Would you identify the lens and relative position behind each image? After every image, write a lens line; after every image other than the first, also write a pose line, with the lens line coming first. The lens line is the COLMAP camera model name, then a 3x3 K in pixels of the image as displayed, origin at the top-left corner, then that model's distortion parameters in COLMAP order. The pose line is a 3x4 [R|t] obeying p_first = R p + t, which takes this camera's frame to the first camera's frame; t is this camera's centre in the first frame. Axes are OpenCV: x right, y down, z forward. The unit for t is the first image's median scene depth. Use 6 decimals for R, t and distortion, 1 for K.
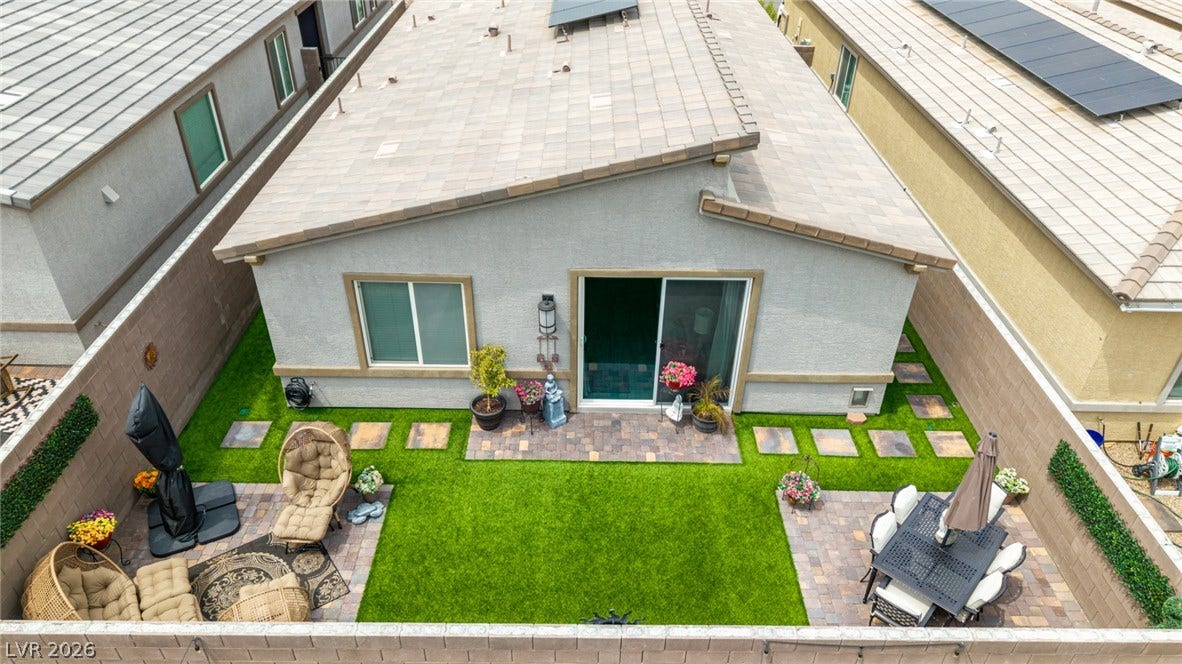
lens RADIAL K [[792.2, 0, 595.8], [0, 792.2, 334.5], [0, 0, 1]] dist [0.000617, -0.001285]
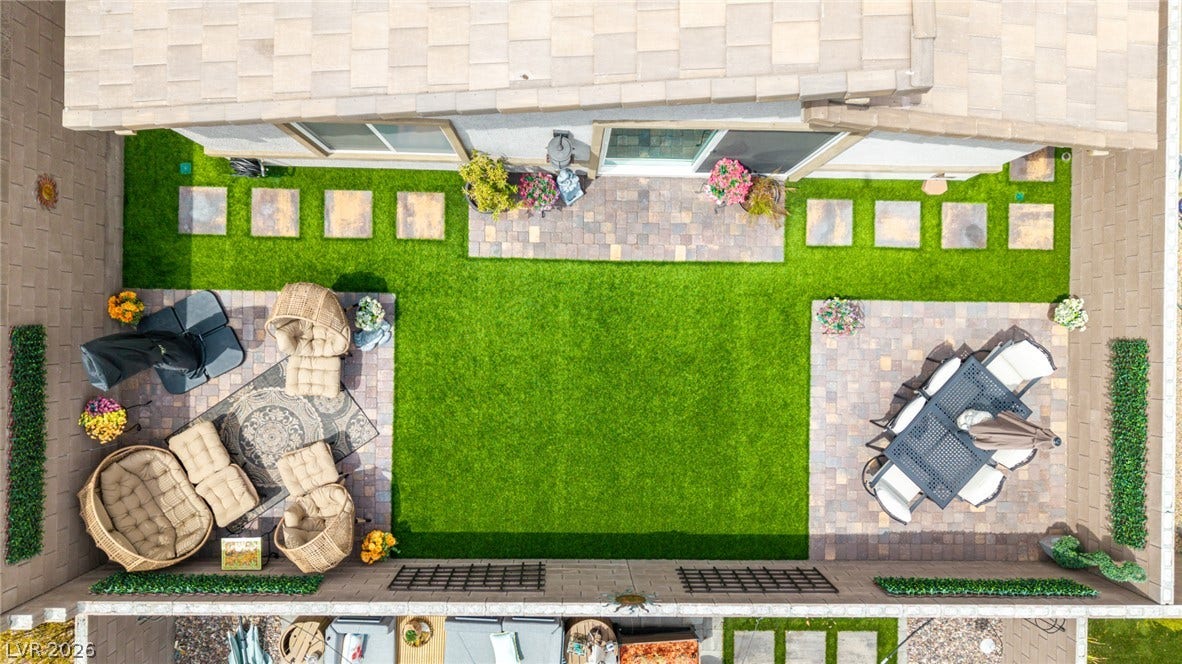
lens RADIAL K [[765.7, 0, 591.0], [0, 765.7, 332.0], [0, 0, 1]] dist [0.045899, -0.079413]
pose [[0.999737, 0.020174, 0.010880, -0.041083], [-0.020415, 0.567884, 0.822855, -0.544995], [0.010422, -0.822861, 0.568147, 0.494000]]
